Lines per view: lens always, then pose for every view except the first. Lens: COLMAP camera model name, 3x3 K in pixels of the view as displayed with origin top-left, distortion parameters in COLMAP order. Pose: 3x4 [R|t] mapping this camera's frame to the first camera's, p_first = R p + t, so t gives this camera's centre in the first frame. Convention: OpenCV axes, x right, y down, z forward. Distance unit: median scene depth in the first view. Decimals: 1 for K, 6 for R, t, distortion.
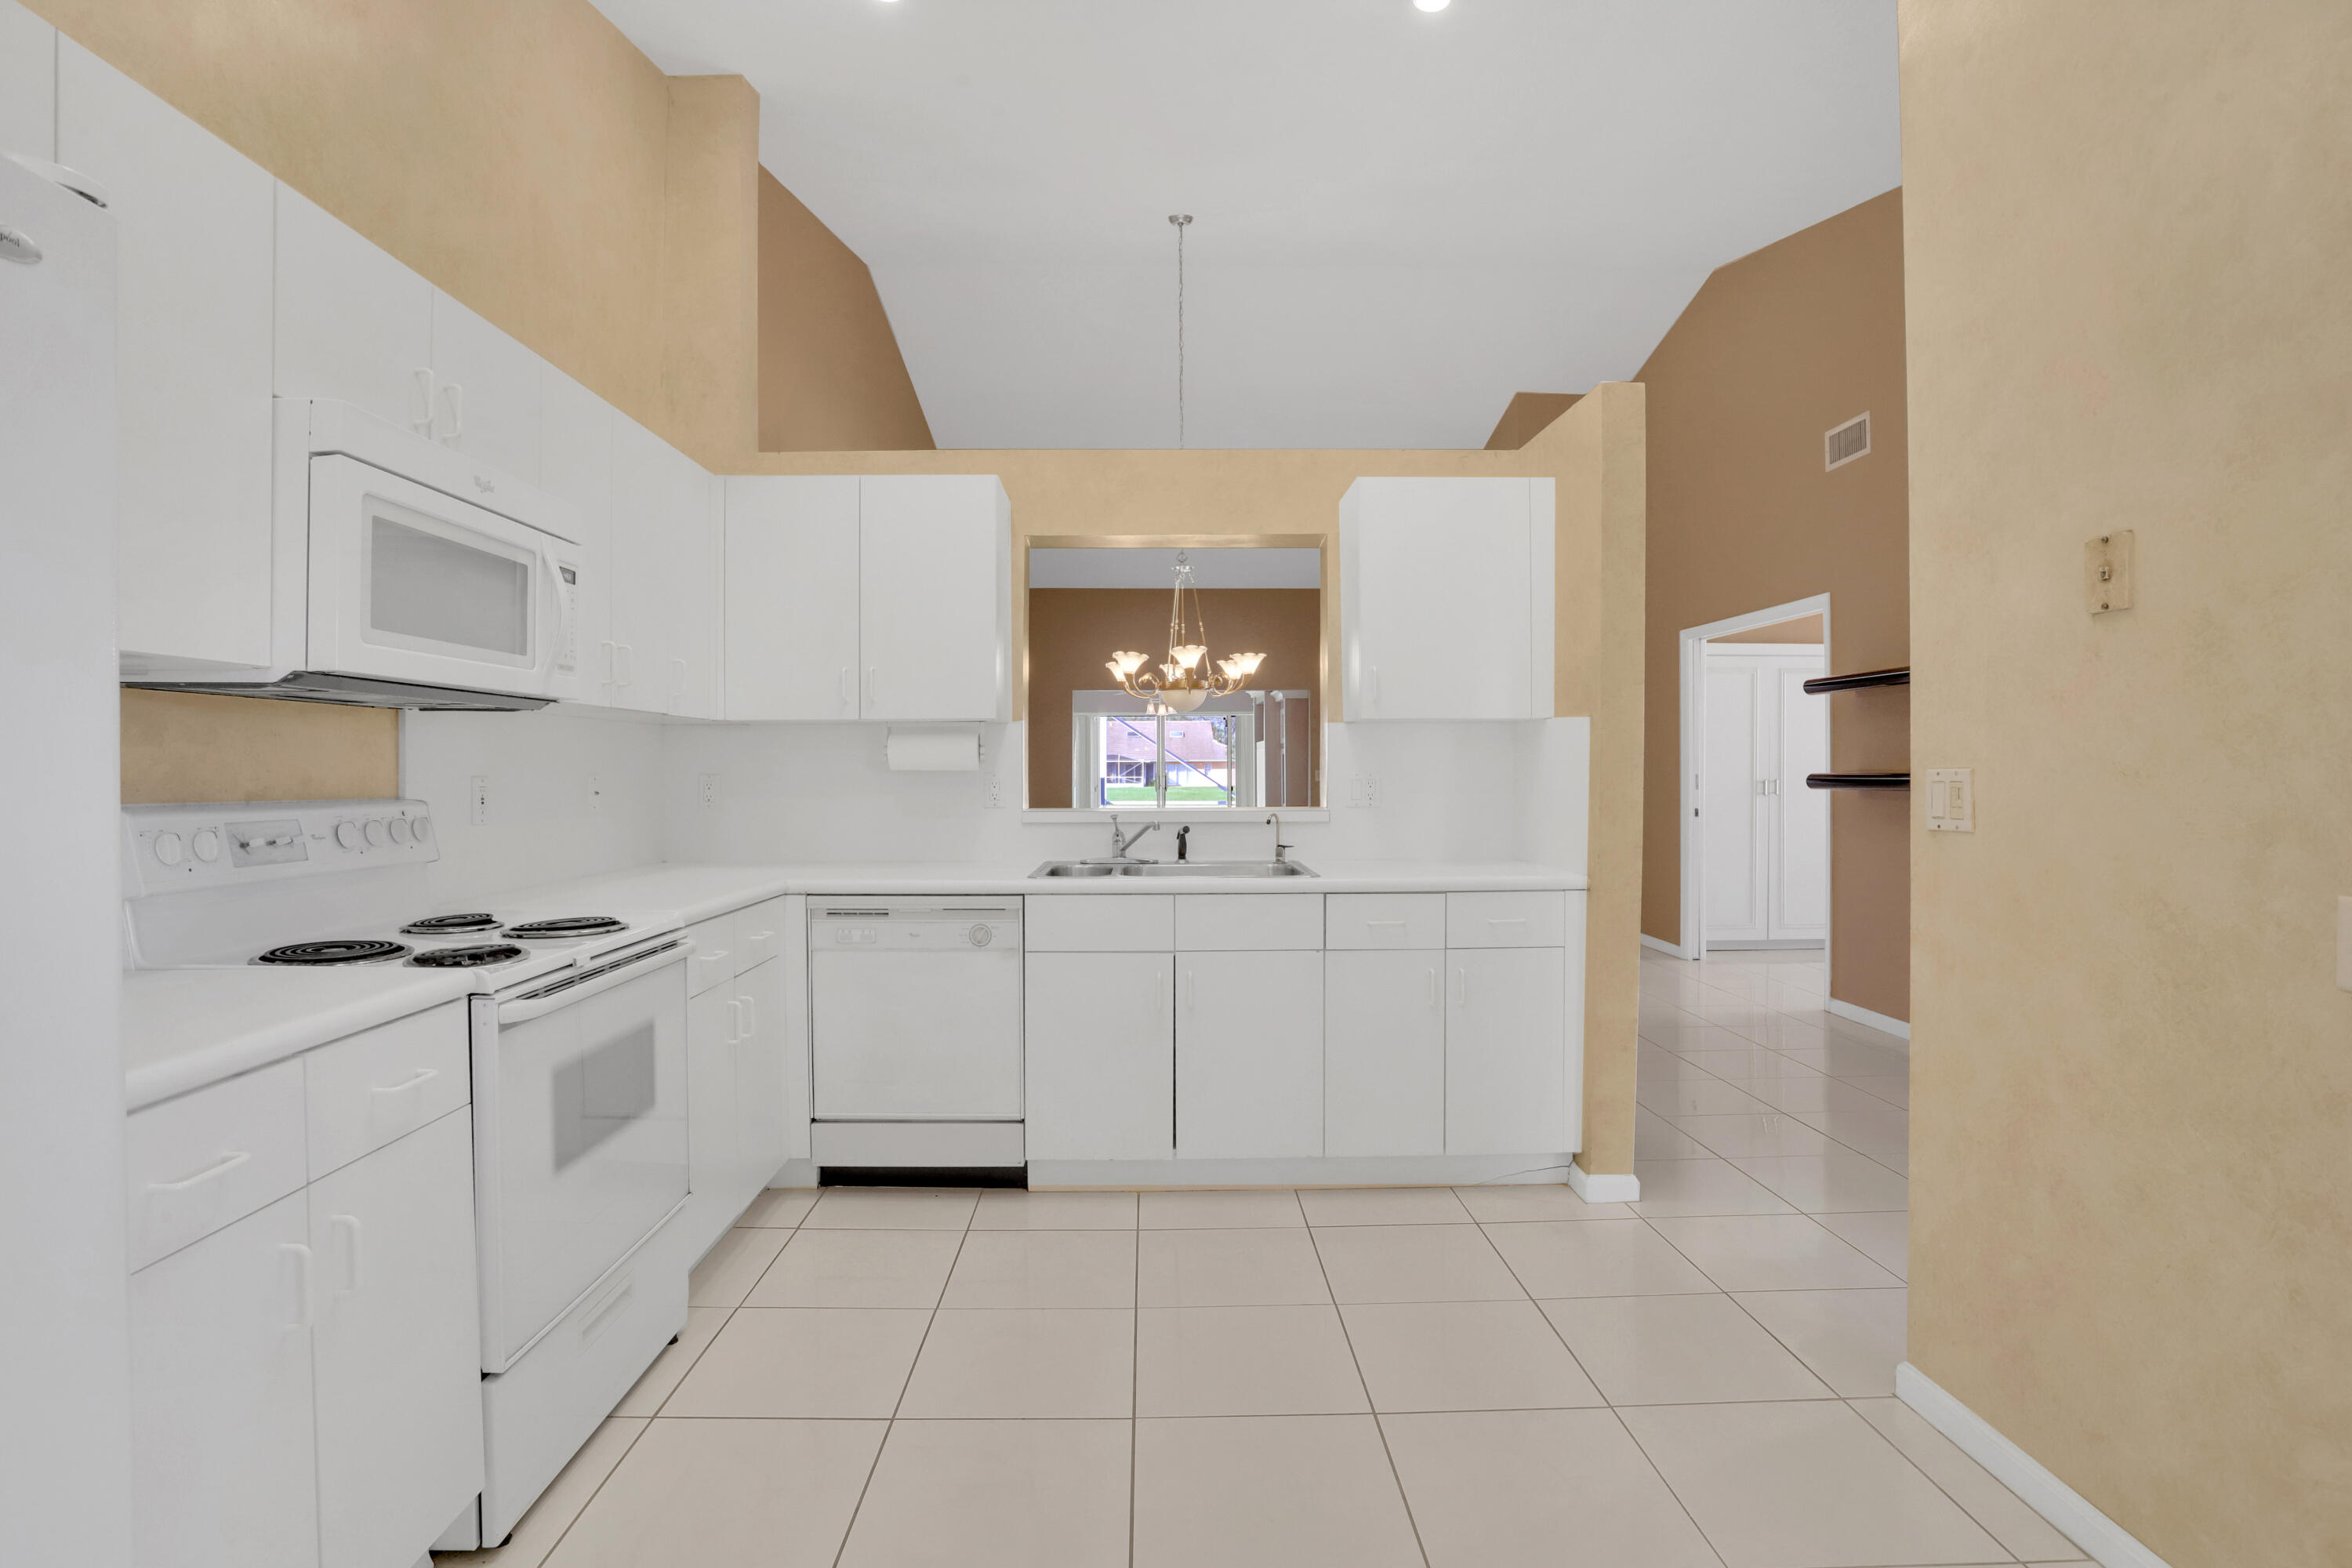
lens RADIAL K [[1173.5, 0, 1138.8], [0, 1173.5, 781.2], [0, 0, 1]] dist [-0.080509, 0.035446]
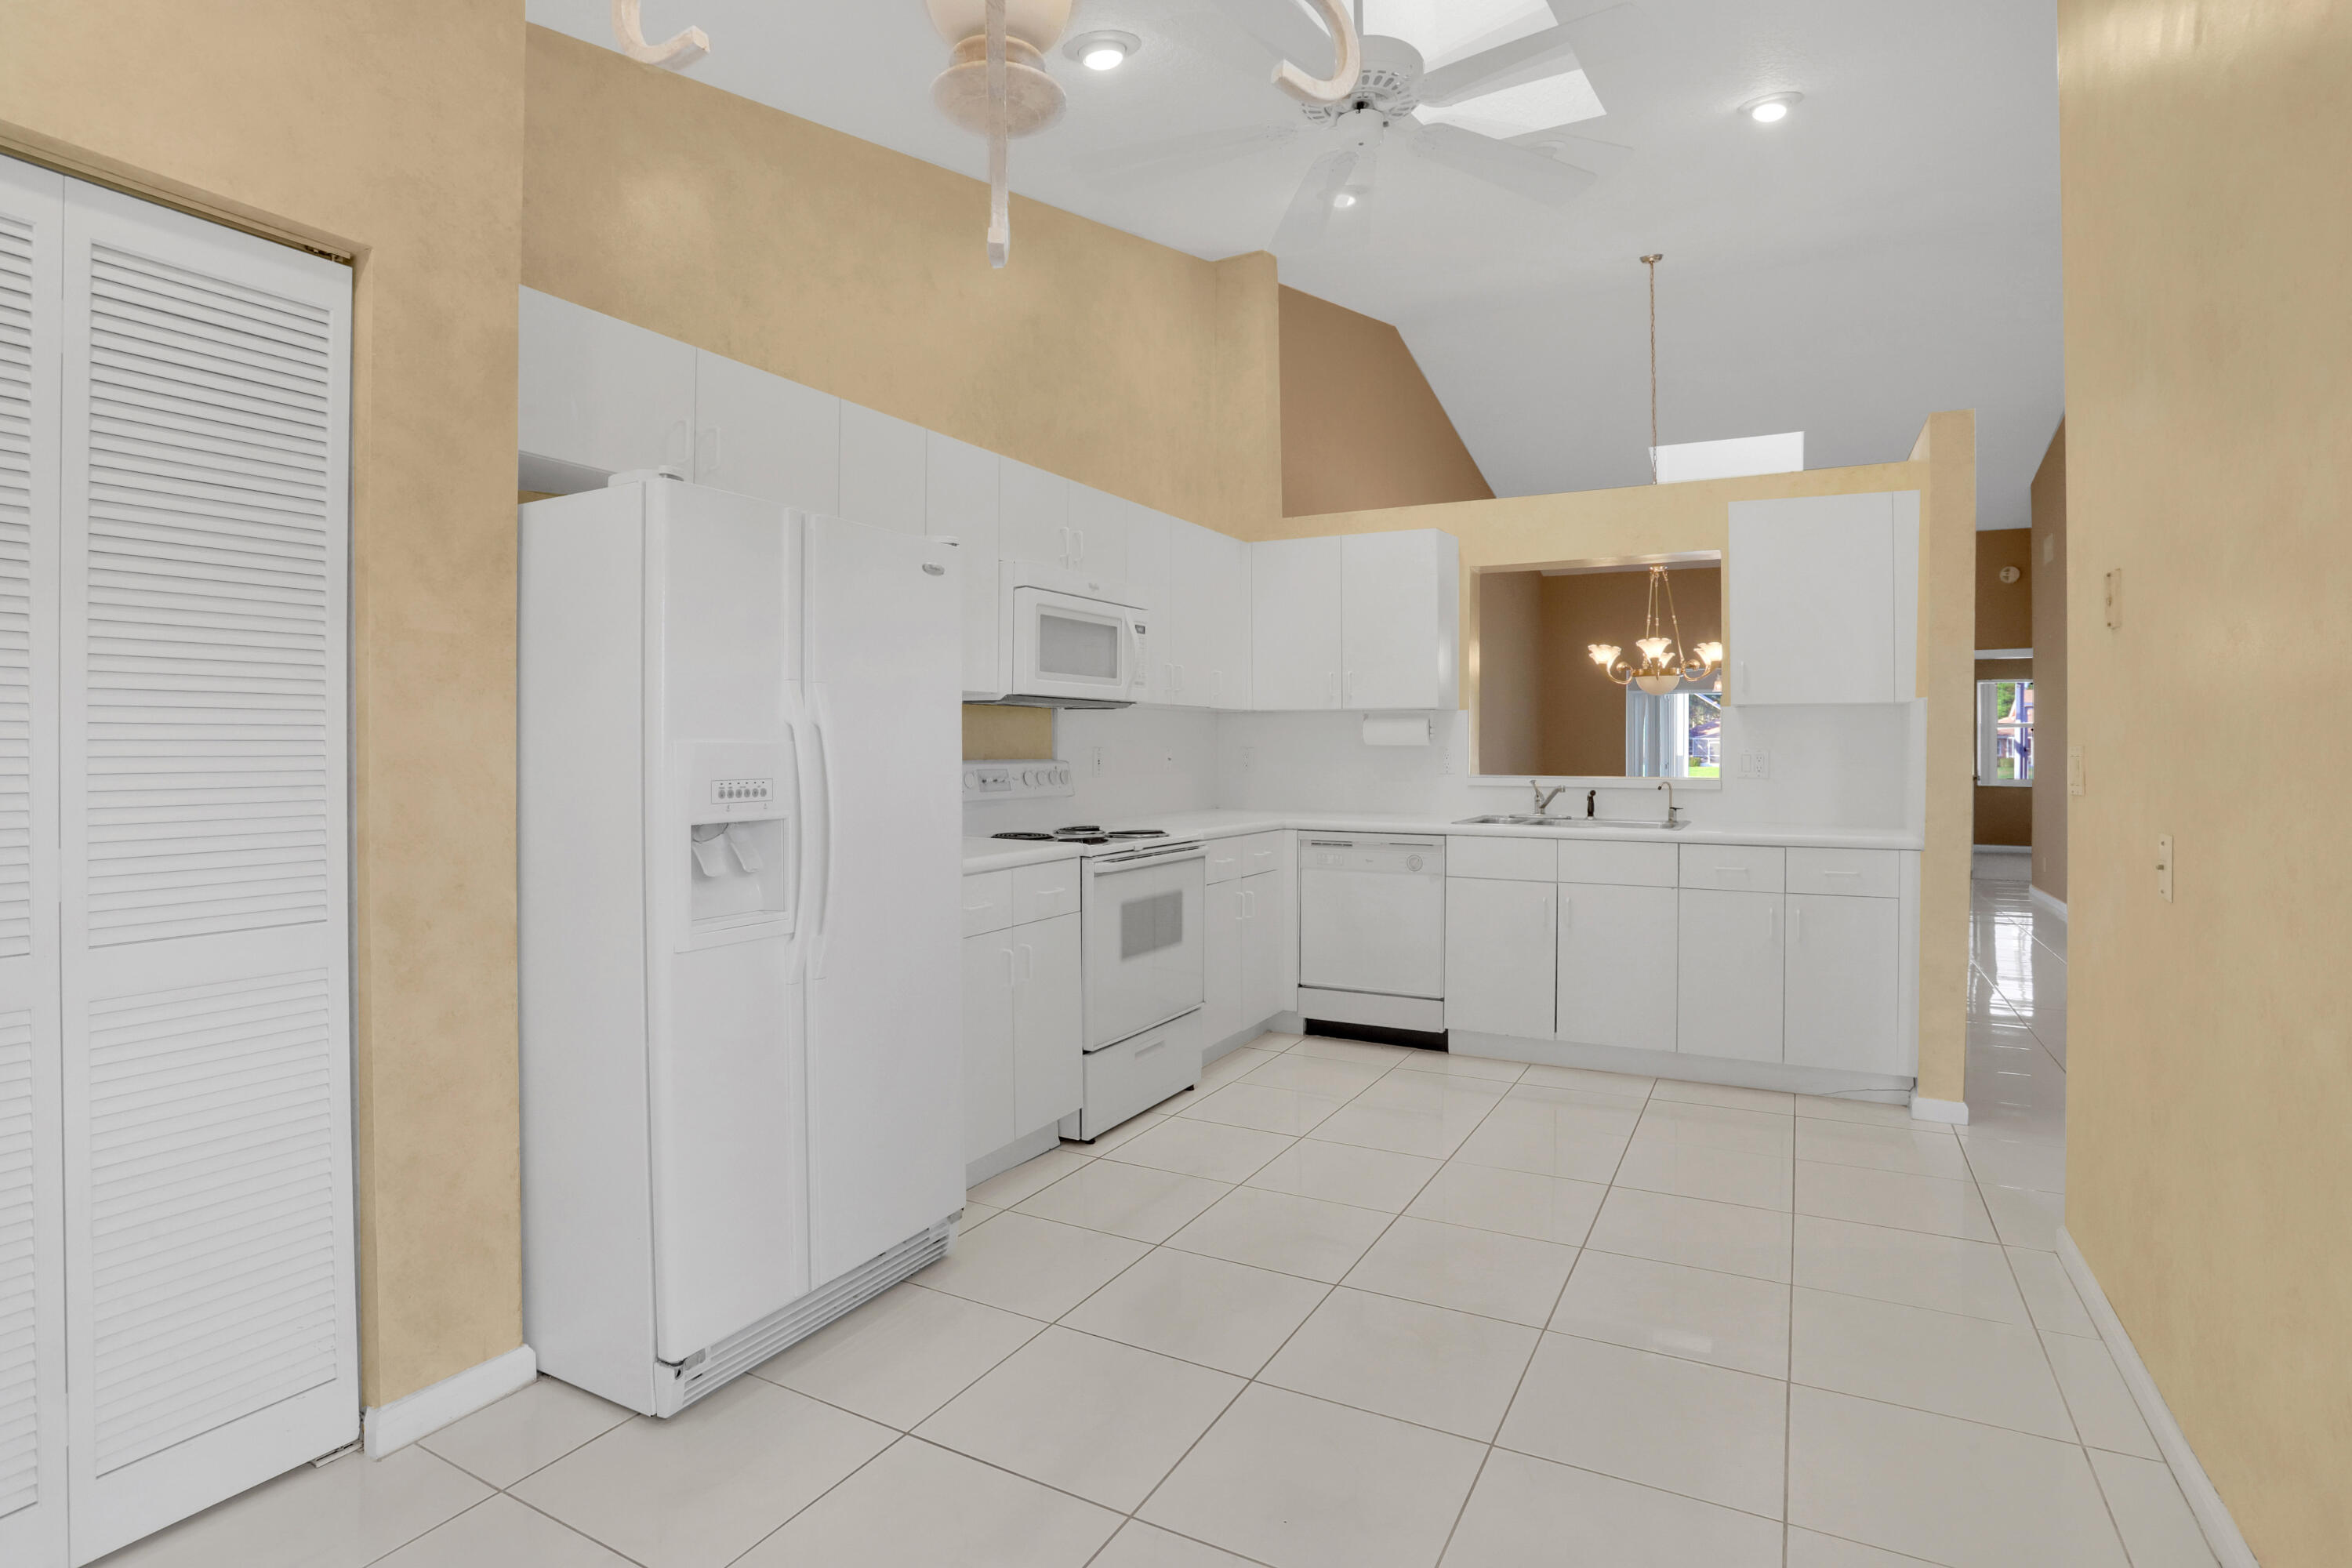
lens RADIAL K [[1173.5, 0, 1138.8], [0, 1173.5, 781.2], [0, 0, 1]] dist [-0.080509, 0.035446]
pose [[0.871154, 0.017452, -0.490699, 0.262189], [-0.007633, 0.999729, 0.022006, 0.005622], [0.490950, -0.015425, 0.871051, -0.380150]]
